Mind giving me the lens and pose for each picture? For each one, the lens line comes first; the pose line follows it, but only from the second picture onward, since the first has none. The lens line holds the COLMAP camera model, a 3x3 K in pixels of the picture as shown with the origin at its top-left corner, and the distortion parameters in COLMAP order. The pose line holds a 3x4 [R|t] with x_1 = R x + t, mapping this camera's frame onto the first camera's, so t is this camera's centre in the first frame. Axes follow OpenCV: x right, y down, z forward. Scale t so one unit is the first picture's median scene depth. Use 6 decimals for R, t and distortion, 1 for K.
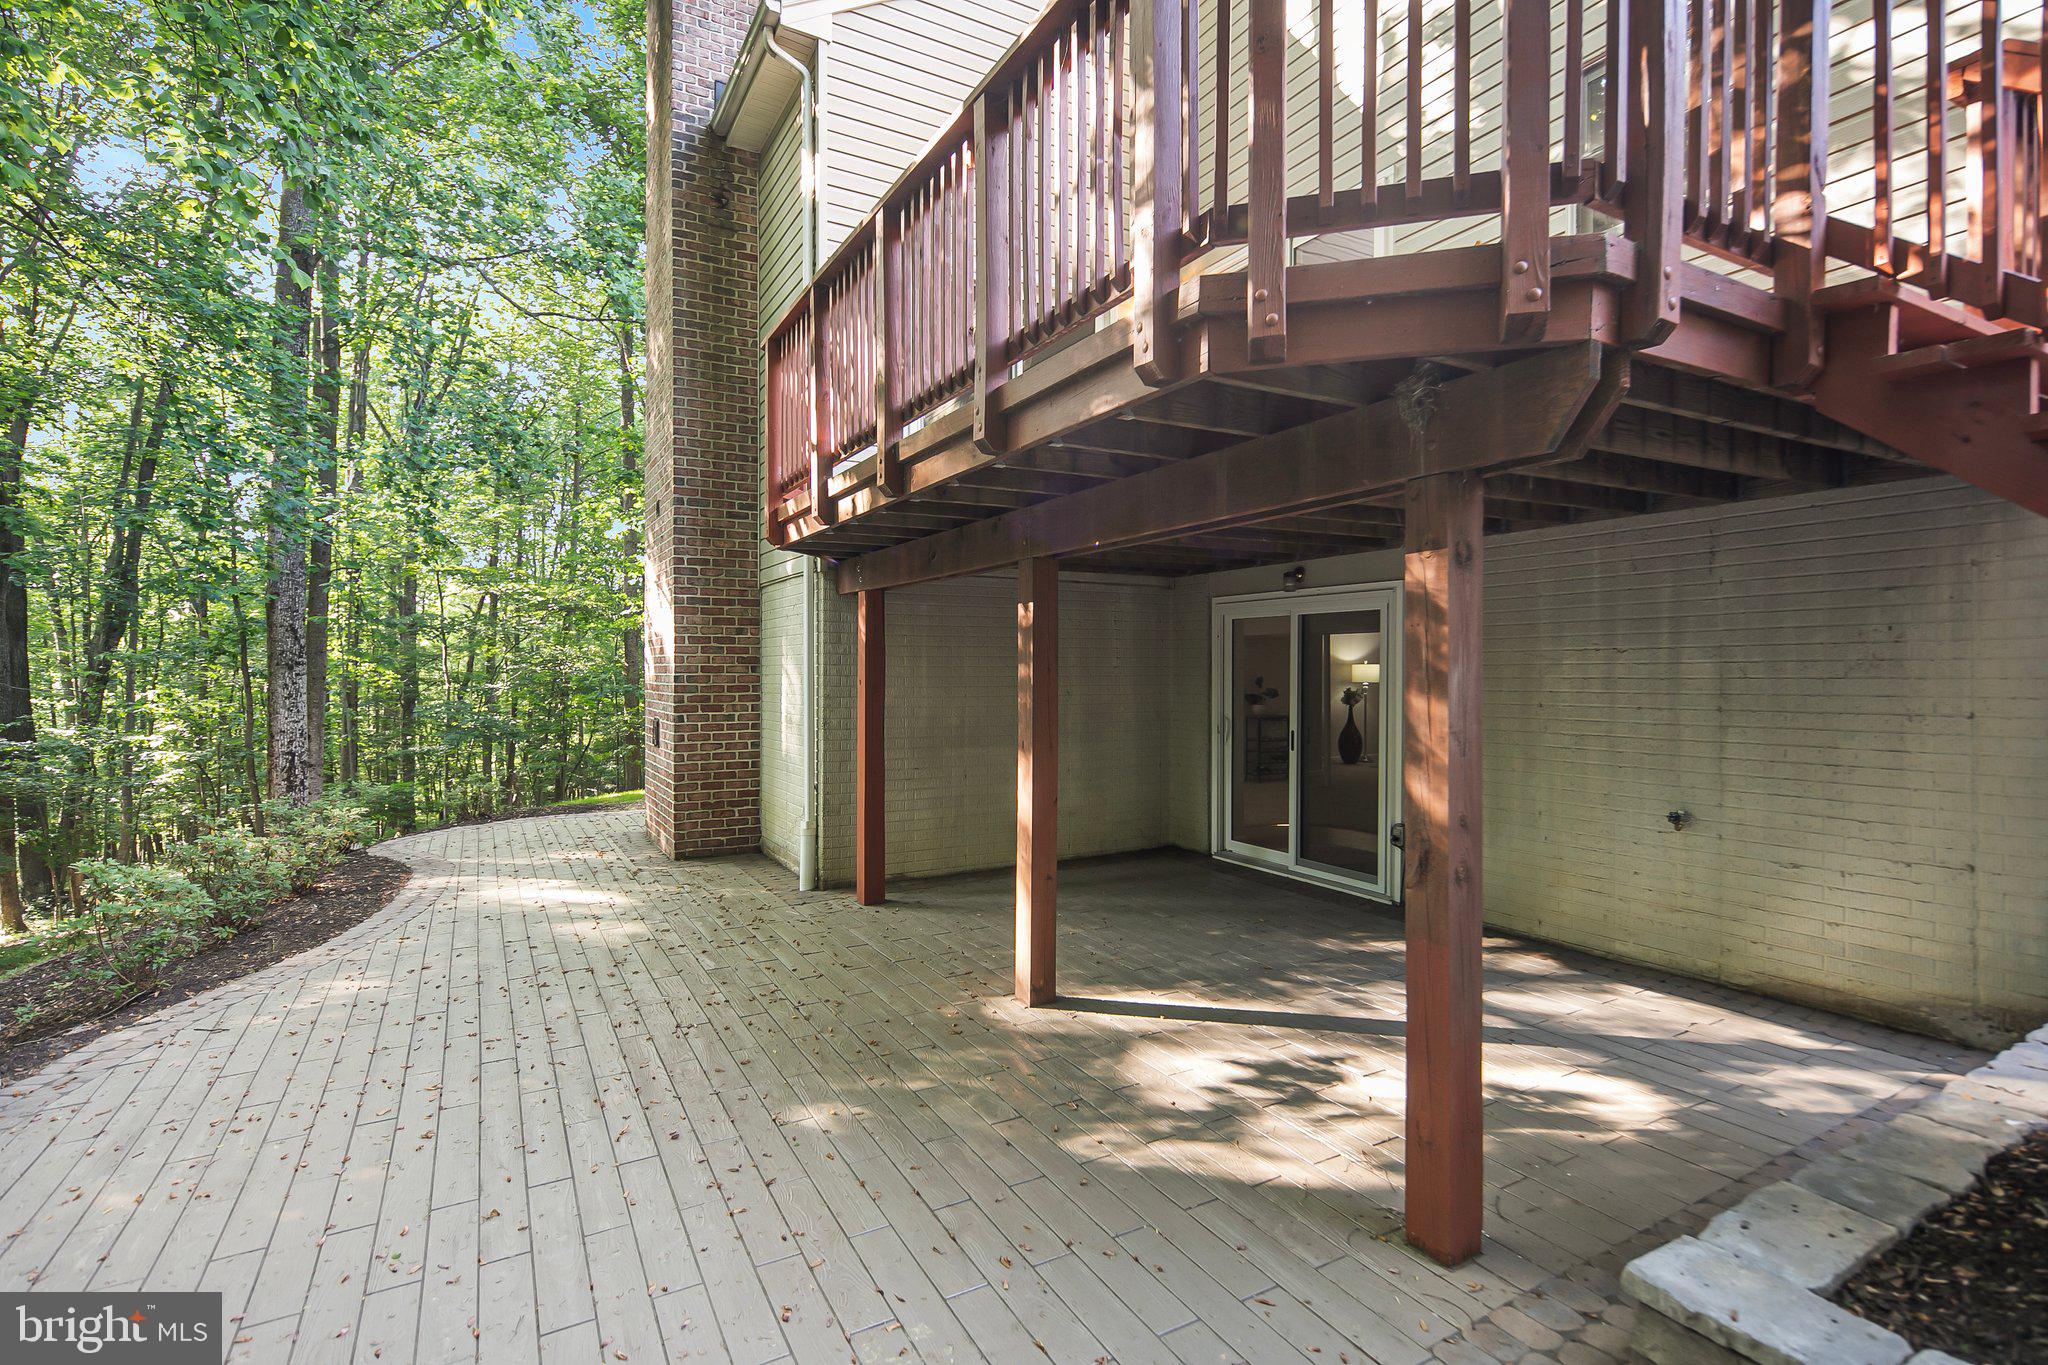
lens RADIAL K [[991.6, 0, 1038.5], [0, 991.6, 675.6], [0, 0, 1]] dist [0.009526, -0.004825]
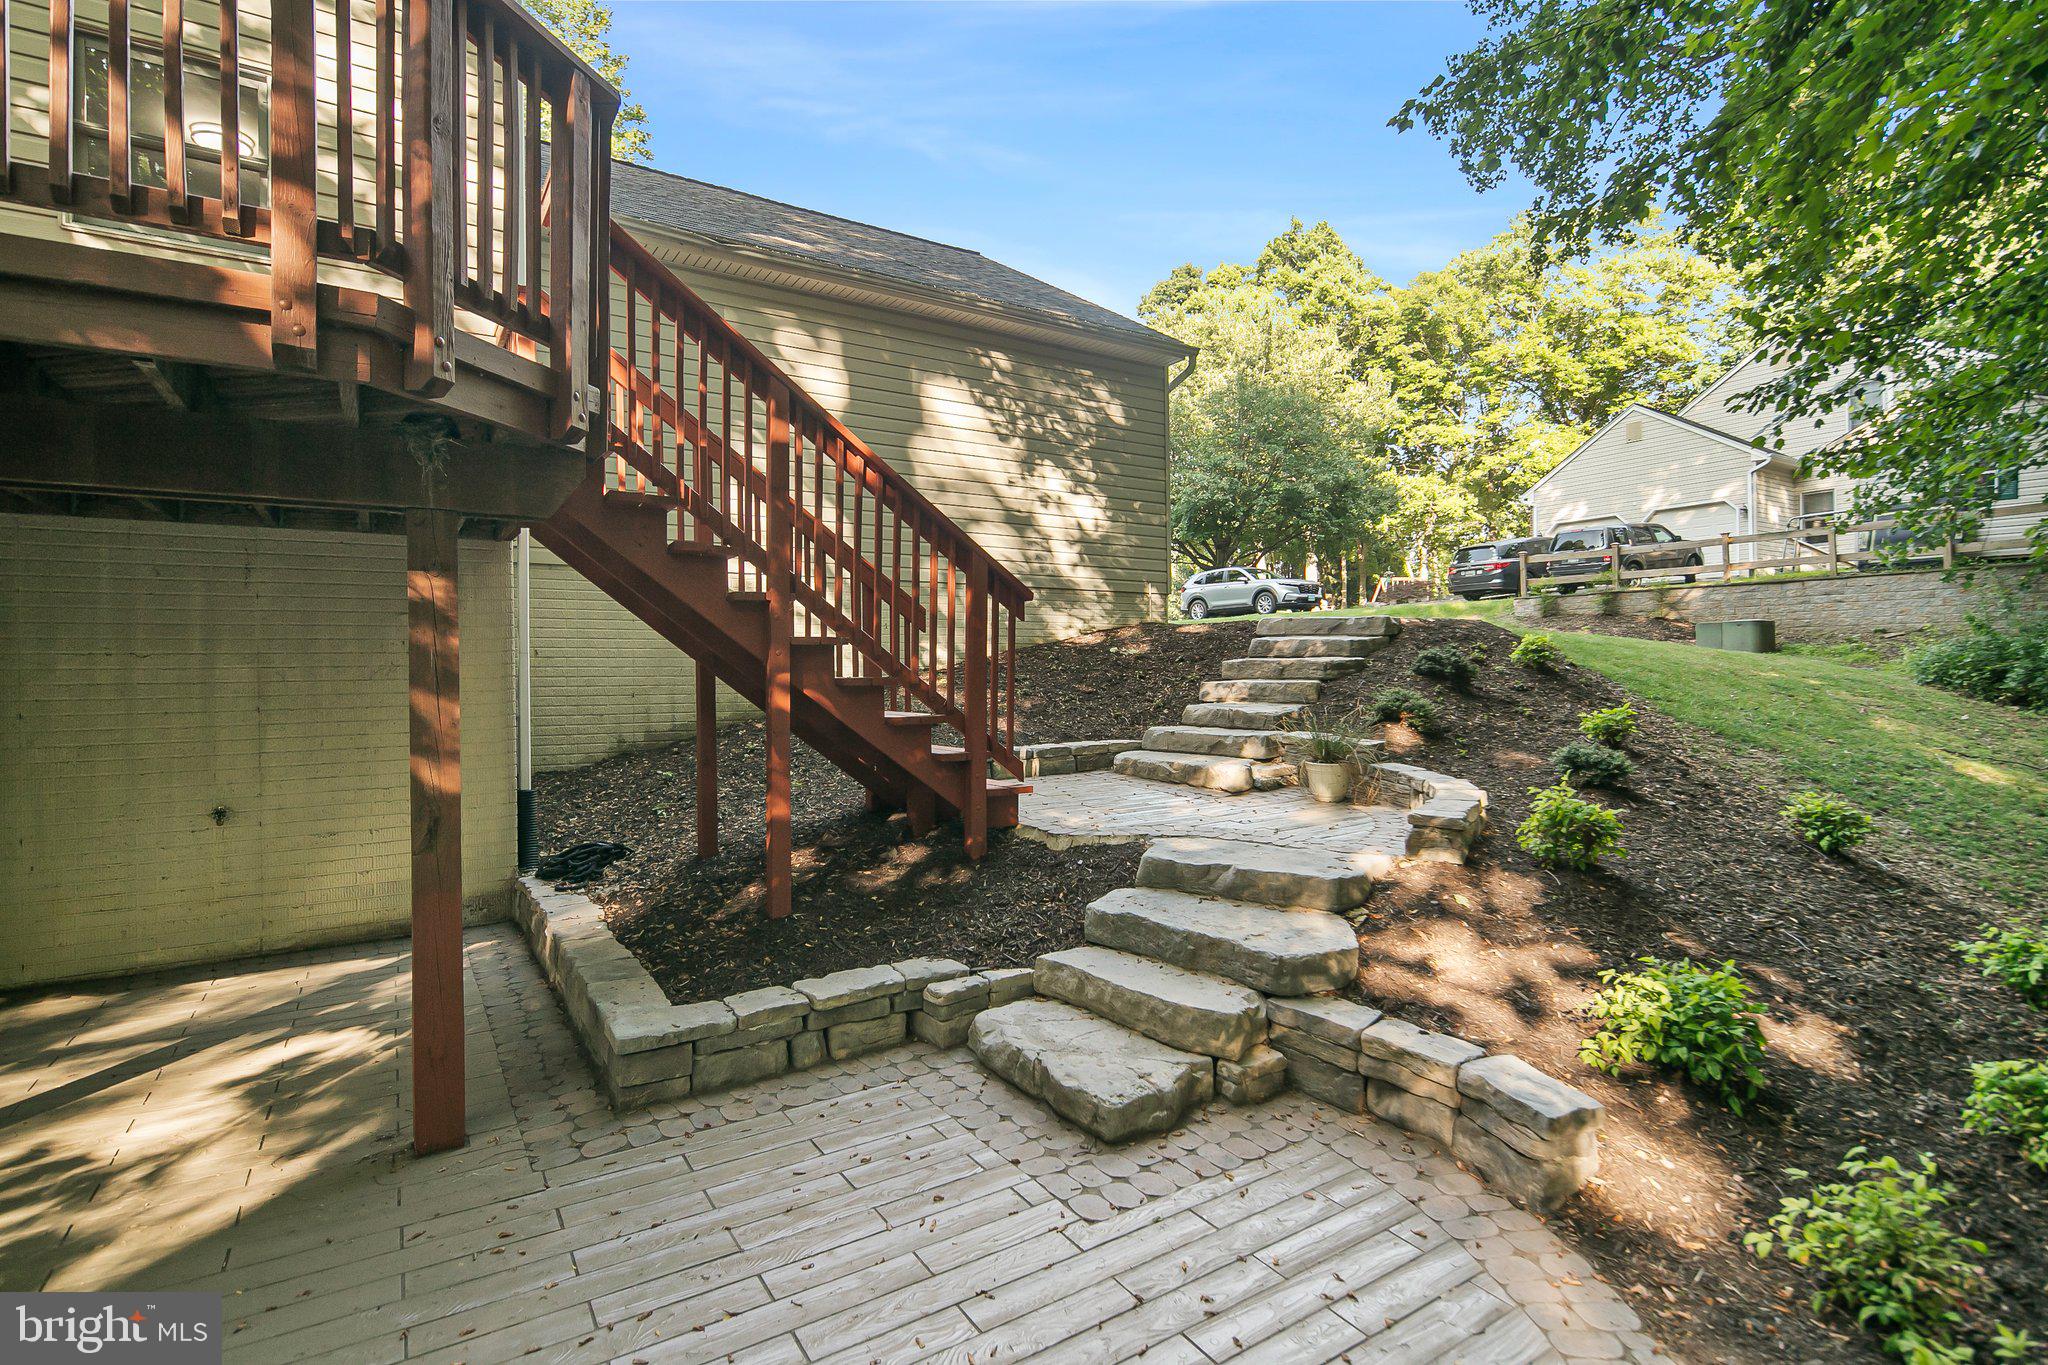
lens RADIAL K [[991.6, 0, 1037.4], [0, 991.6, 671.6], [0, 0, 1]] dist [0.009526, -0.004825]
pose [[-0.060813, 0.001319, 0.998148, -0.507101], [0.016773, 0.999859, -0.000300, 0.006353], [-0.998008, 0.016723, -0.060826, 0.200060]]
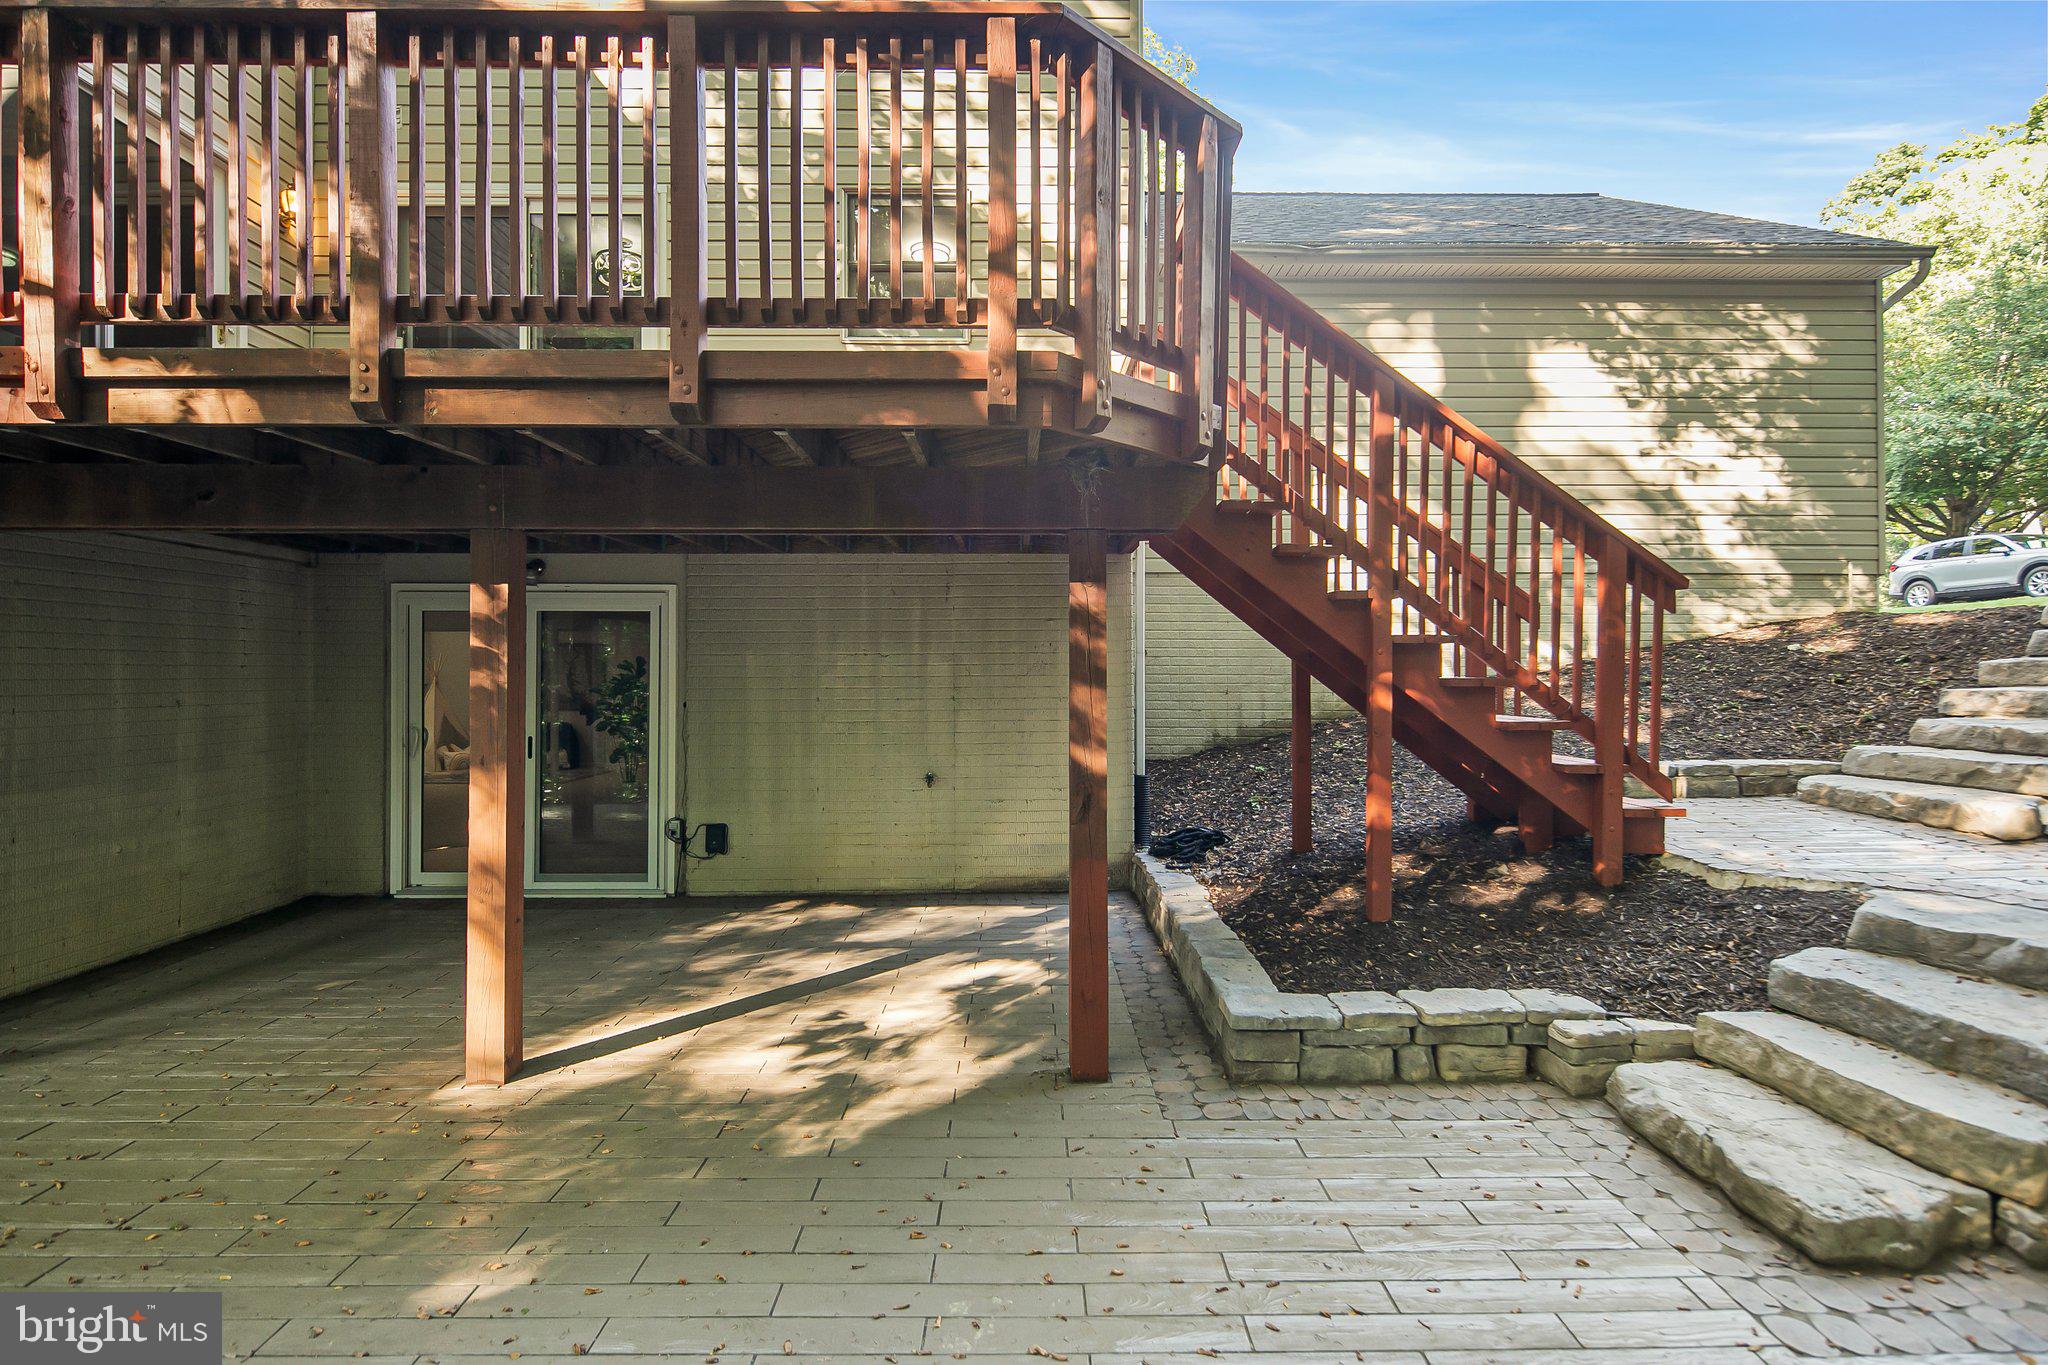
lens RADIAL K [[991.6, 0, 1036.2], [0, 991.6, 671.8], [0, 0, 1]] dist [0.009526, -0.004825]
pose [[0.479259, 0.002462, 0.877670, -0.517177], [0.006400, 0.999960, -0.006300, 0.006379], [-0.877650, 0.008636, 0.479224, 0.229647]]
